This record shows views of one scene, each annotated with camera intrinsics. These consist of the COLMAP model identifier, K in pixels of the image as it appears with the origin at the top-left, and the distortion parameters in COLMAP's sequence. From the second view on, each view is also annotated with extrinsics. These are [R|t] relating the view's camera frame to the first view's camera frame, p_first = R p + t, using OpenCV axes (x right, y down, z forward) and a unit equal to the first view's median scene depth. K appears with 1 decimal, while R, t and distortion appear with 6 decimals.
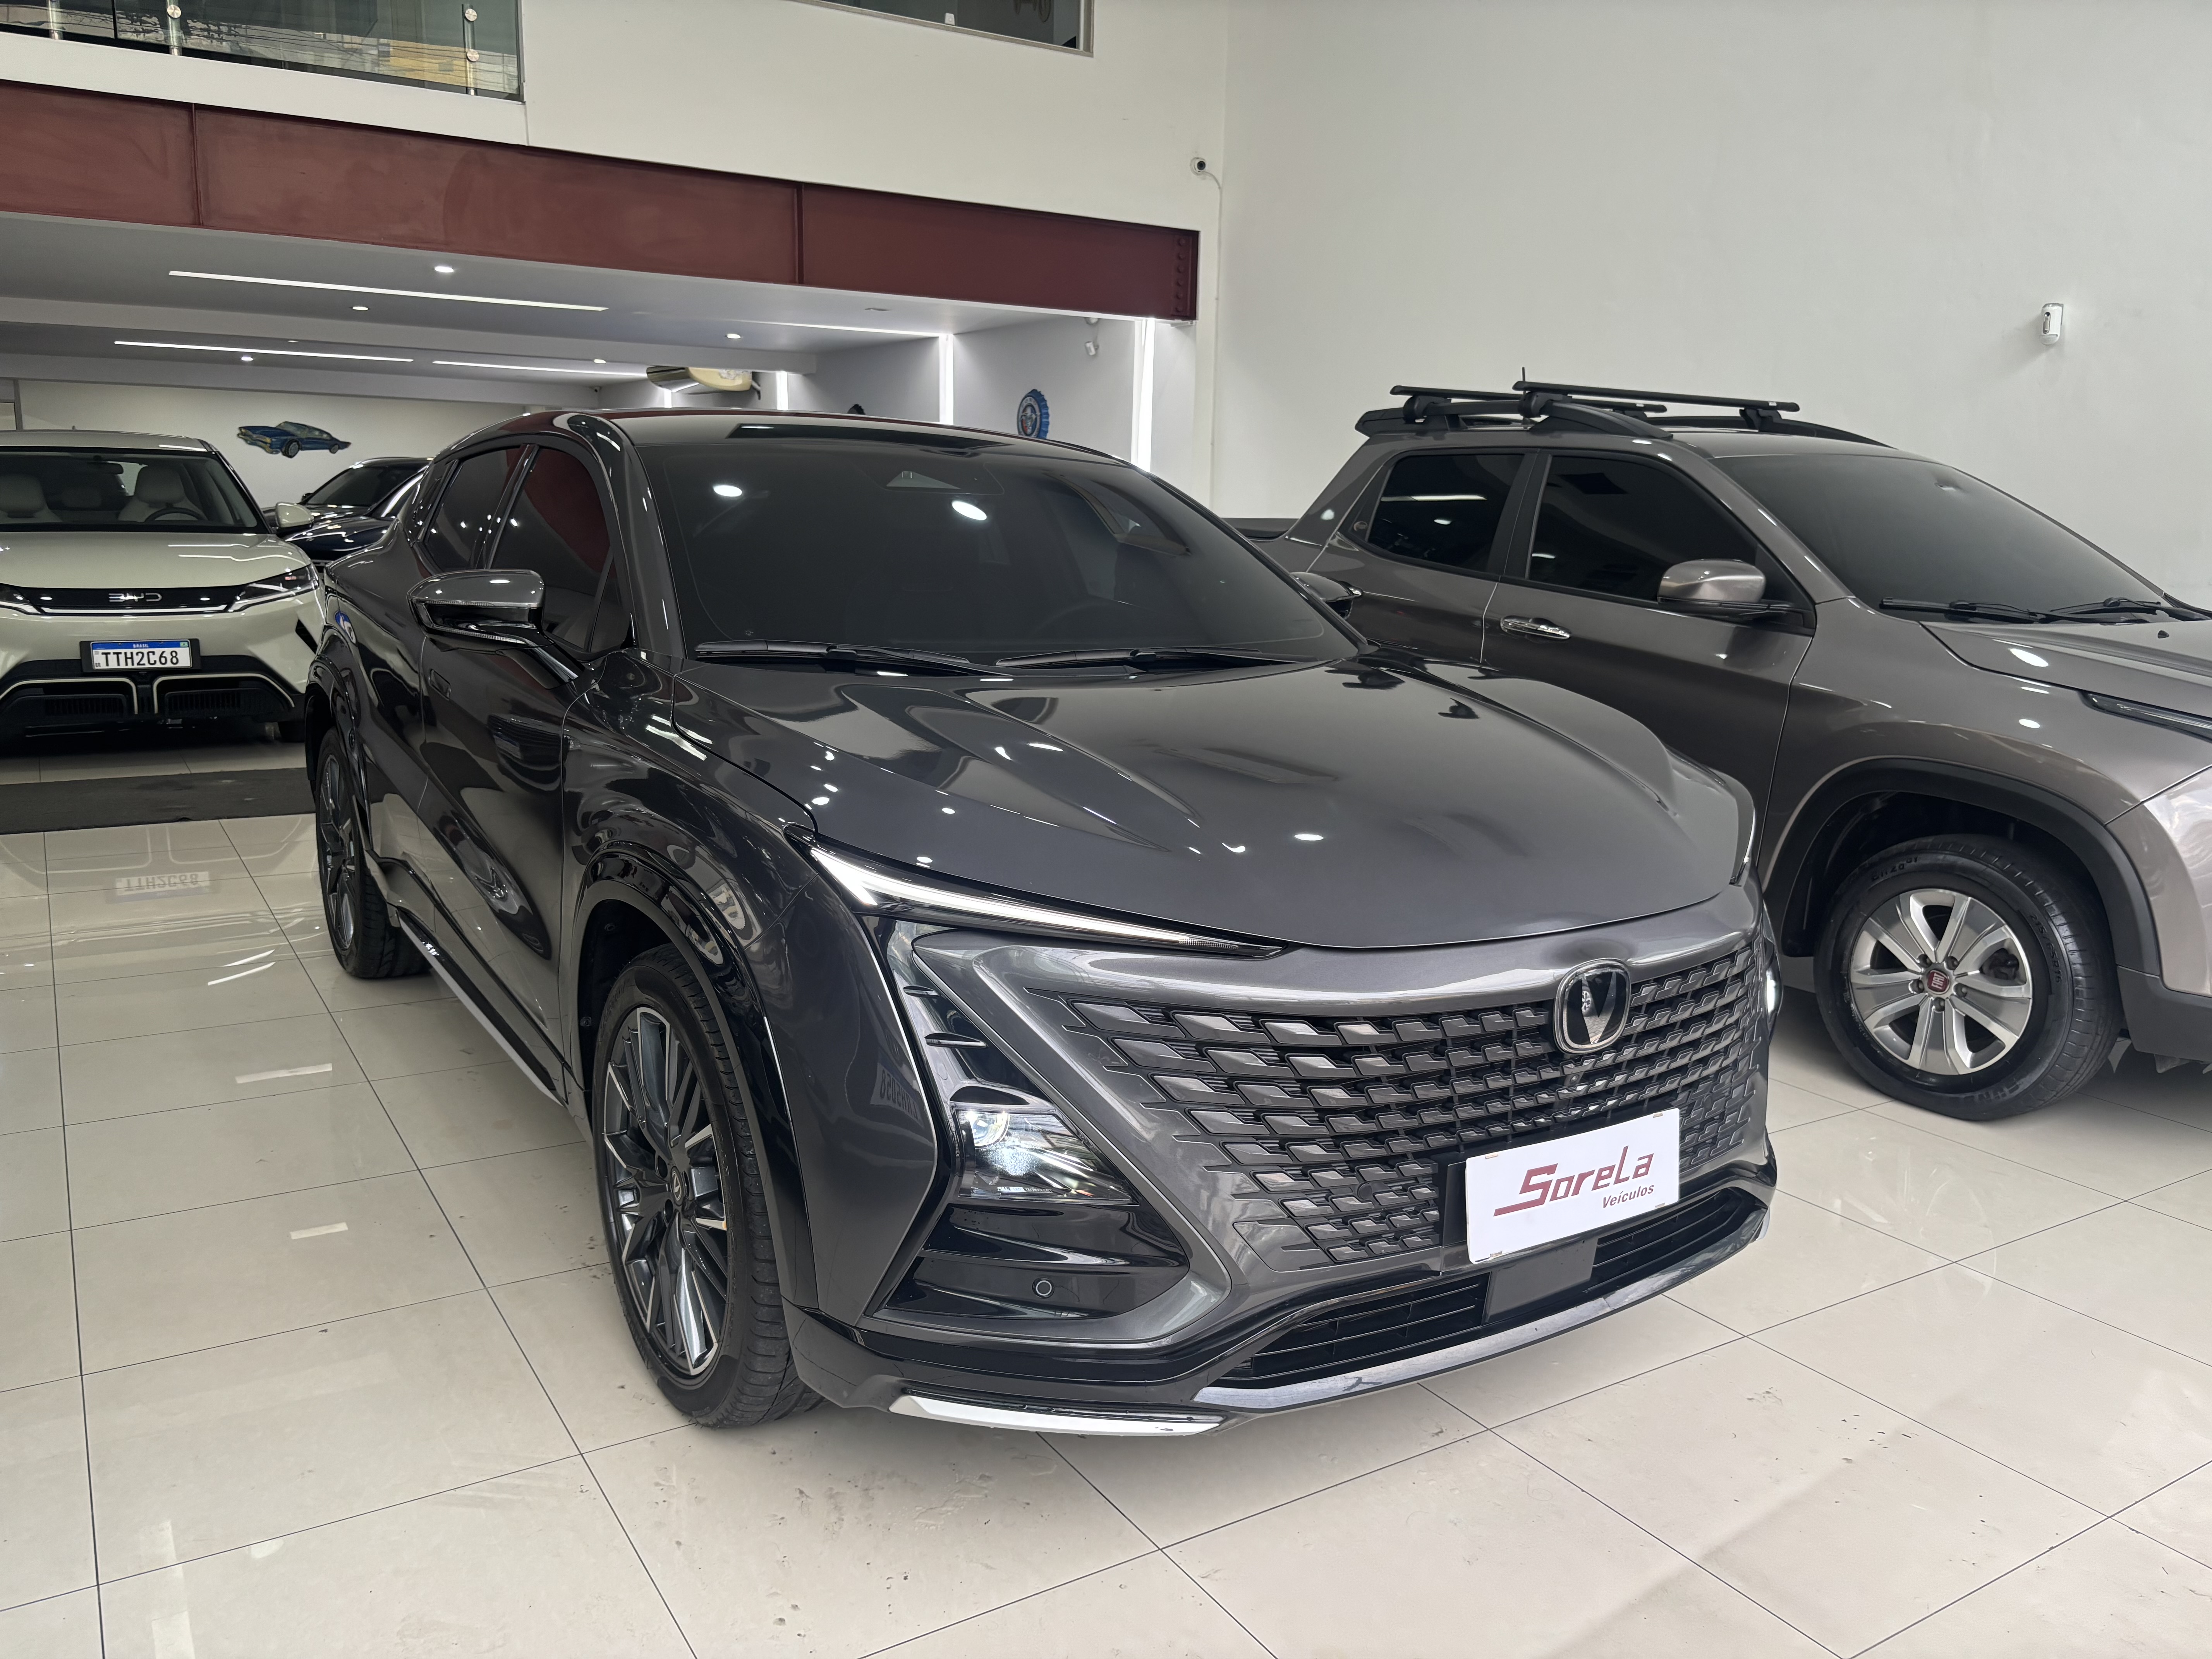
lens RADIAL K [[1695.2, 0, 1100.1], [0, 1695.2, 834.8], [0, 0, 1]] dist [0.028935, -0.013910]
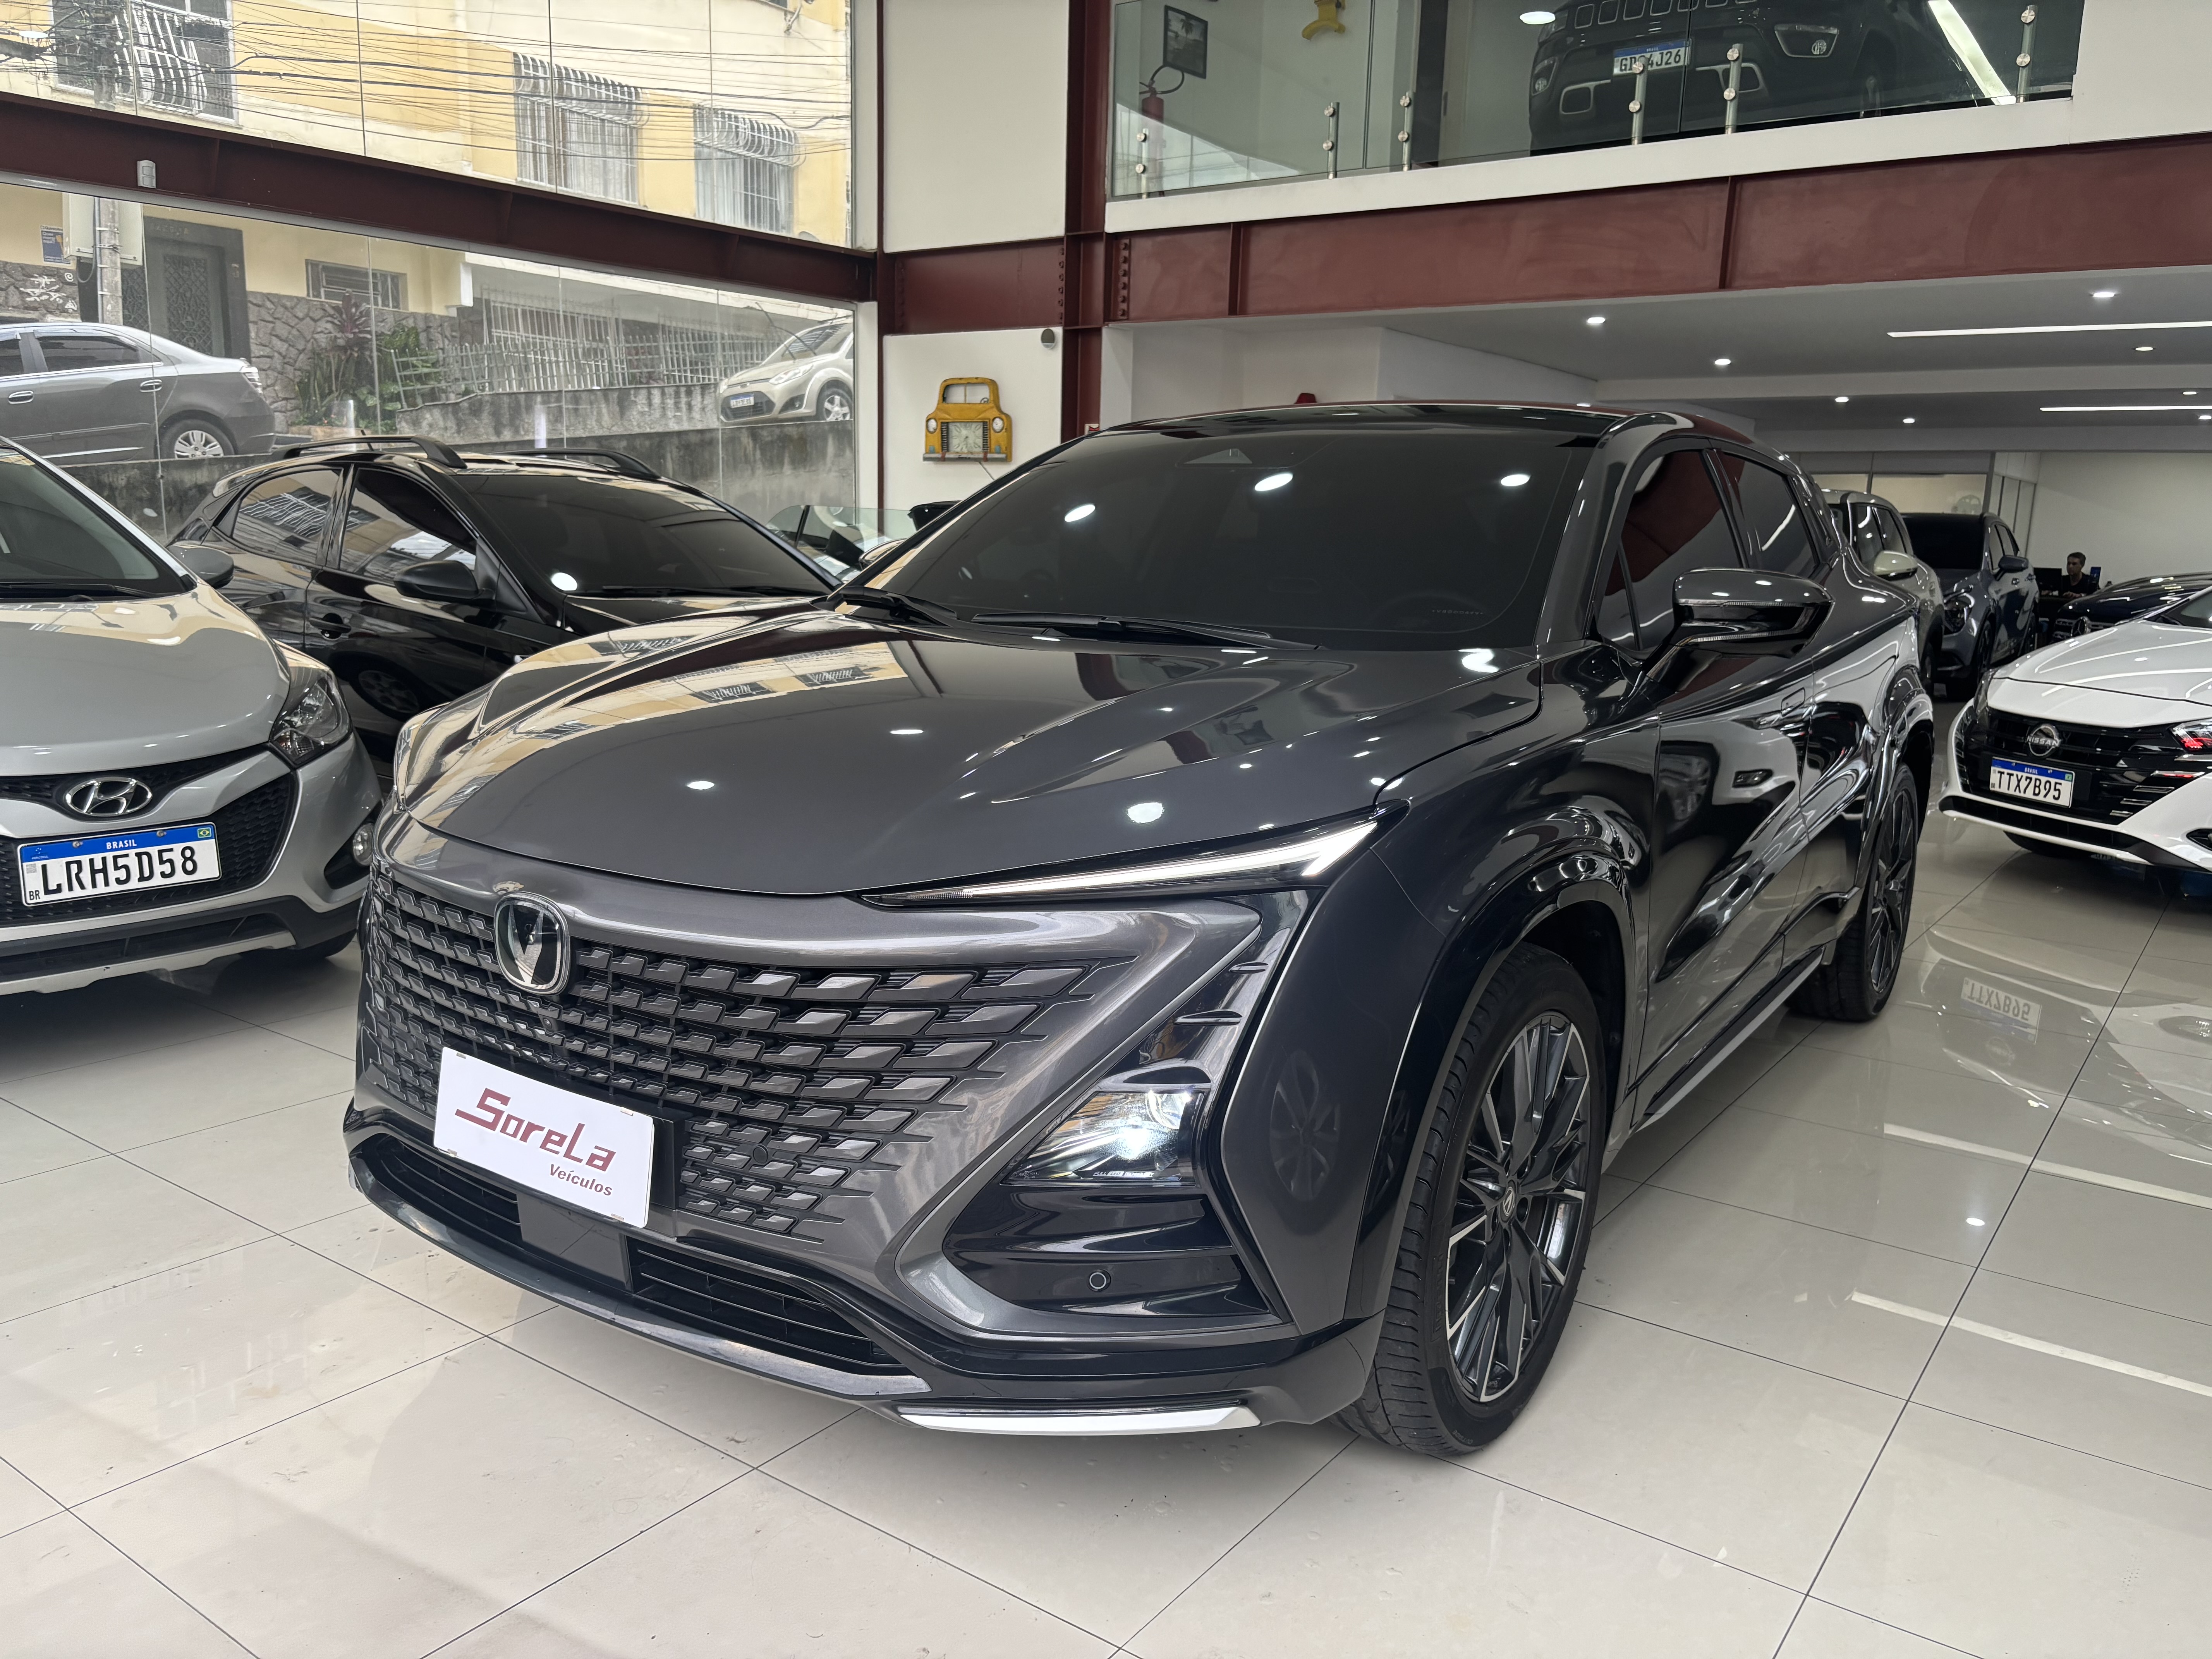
lens RADIAL K [[1695.2, 0, 1098.8], [0, 1695.2, 821.7], [0, 0, 1]] dist [0.028935, -0.013910]
pose [[0.383880, 0.151917, -0.910800, 1.162170], [-0.202877, 0.976148, 0.077309, -0.092418], [0.900820, 0.155104, 0.405544, 0.828639]]
